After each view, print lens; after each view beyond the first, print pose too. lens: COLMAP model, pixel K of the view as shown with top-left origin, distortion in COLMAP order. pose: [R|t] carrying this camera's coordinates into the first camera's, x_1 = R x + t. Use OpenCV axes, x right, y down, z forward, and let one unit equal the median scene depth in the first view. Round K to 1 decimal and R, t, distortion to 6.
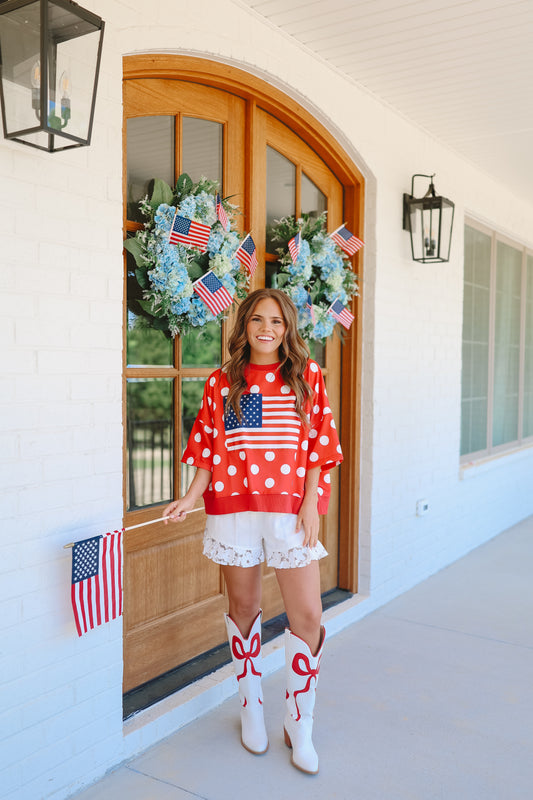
lens RADIAL K [[762.1, 0, 266.5], [0, 762.1, 400.0], [0, 0, 1]] dist [0.002609, 0.003786]
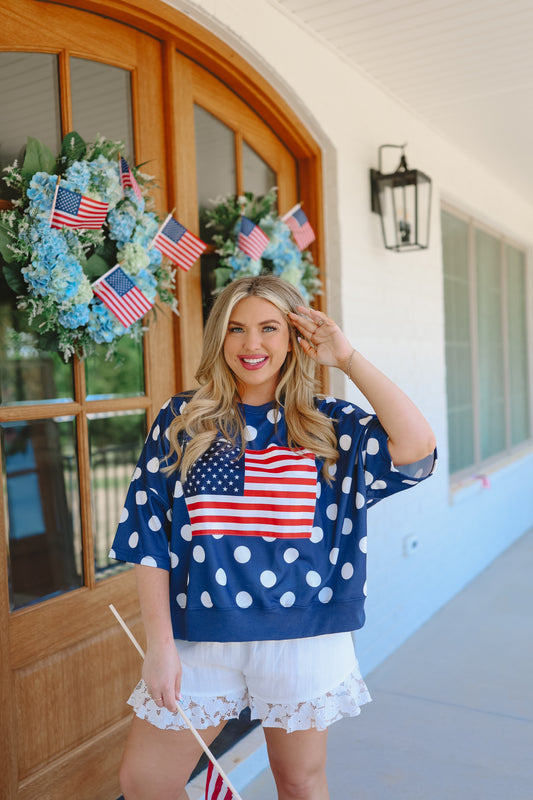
lens RADIAL K [[762.1, 0, 266.5], [0, 762.1, 400.0], [0, 0, 1]] dist [0.002609, 0.003786]
pose [[0.997793, -0.049974, 0.043734, 0.024062], [0.050394, 0.998693, -0.008547, -0.023650], [-0.043250, 0.010732, 0.999007, 0.222183]]
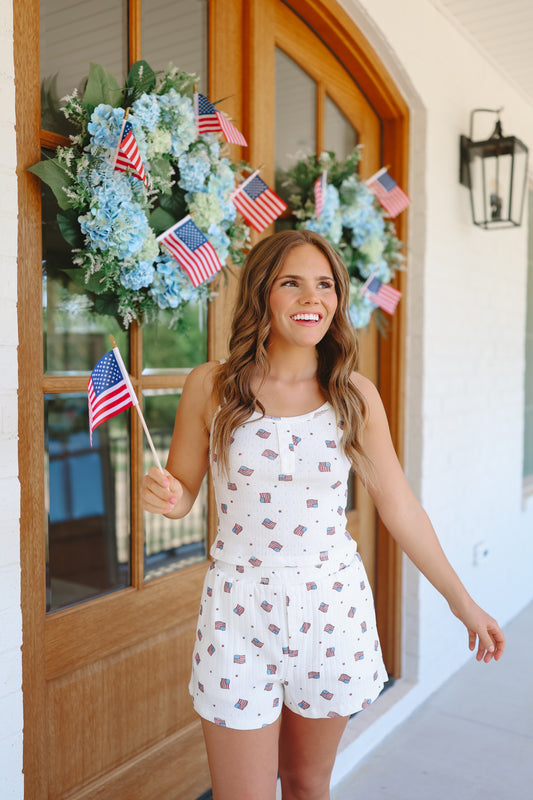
lens RADIAL K [[762.1, 0, 266.5], [0, 762.1, 400.0], [0, 0, 1]] dist [0.002609, 0.003786]
pose [[0.999928, -0.003770, -0.011399, -0.000852], [0.003800, 0.999989, 0.002566, -0.018766], [0.011389, -0.002609, 0.999932, 0.307313]]
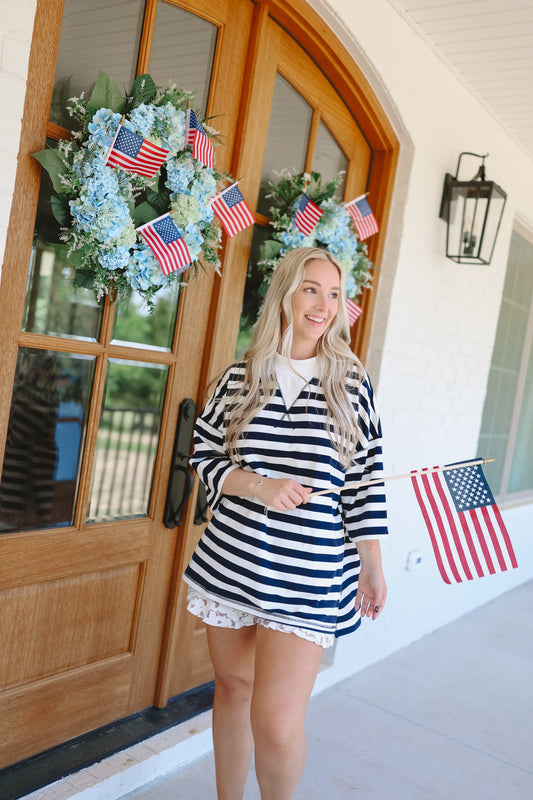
lens RADIAL K [[762.1, 0, 266.5], [0, 762.1, 400.0], [0, 0, 1]] dist [0.002609, 0.003786]
pose [[0.989935, 0.140720, -0.015082, 0.045676], [-0.140726, 0.990048, 0.000667, -0.009382], [0.015026, 0.001462, 0.999886, 0.231879]]
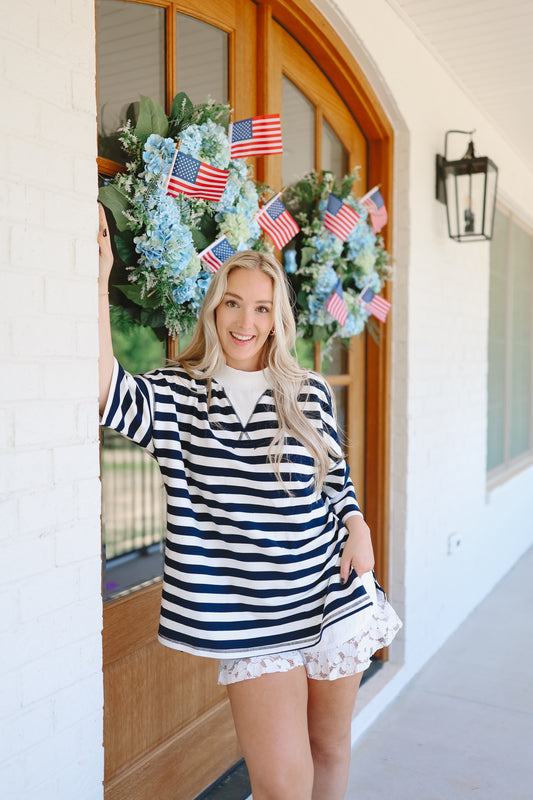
lens RADIAL K [[762.1, 0, 266.5], [0, 762.1, 400.0], [0, 0, 1]] dist [0.002609, 0.003786]
pose [[0.997358, -0.011843, 0.071674, -0.068303], [0.011597, 0.999925, 0.003838, -0.022785], [-0.071714, -0.002997, 0.997421, 0.261130]]
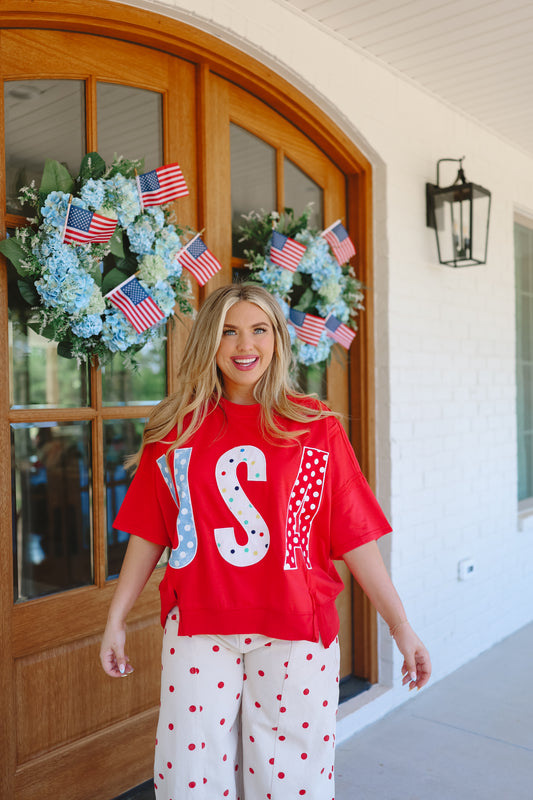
lens RADIAL K [[762.1, 0, 266.5], [0, 762.1, 400.0], [0, 0, 1]] dist [0.002609, 0.003786]
pose [[0.993495, -0.023381, -0.111446, 0.114995], [0.019159, 0.999063, -0.038806, -0.013640], [0.112249, 0.036419, 0.993013, 0.218793]]
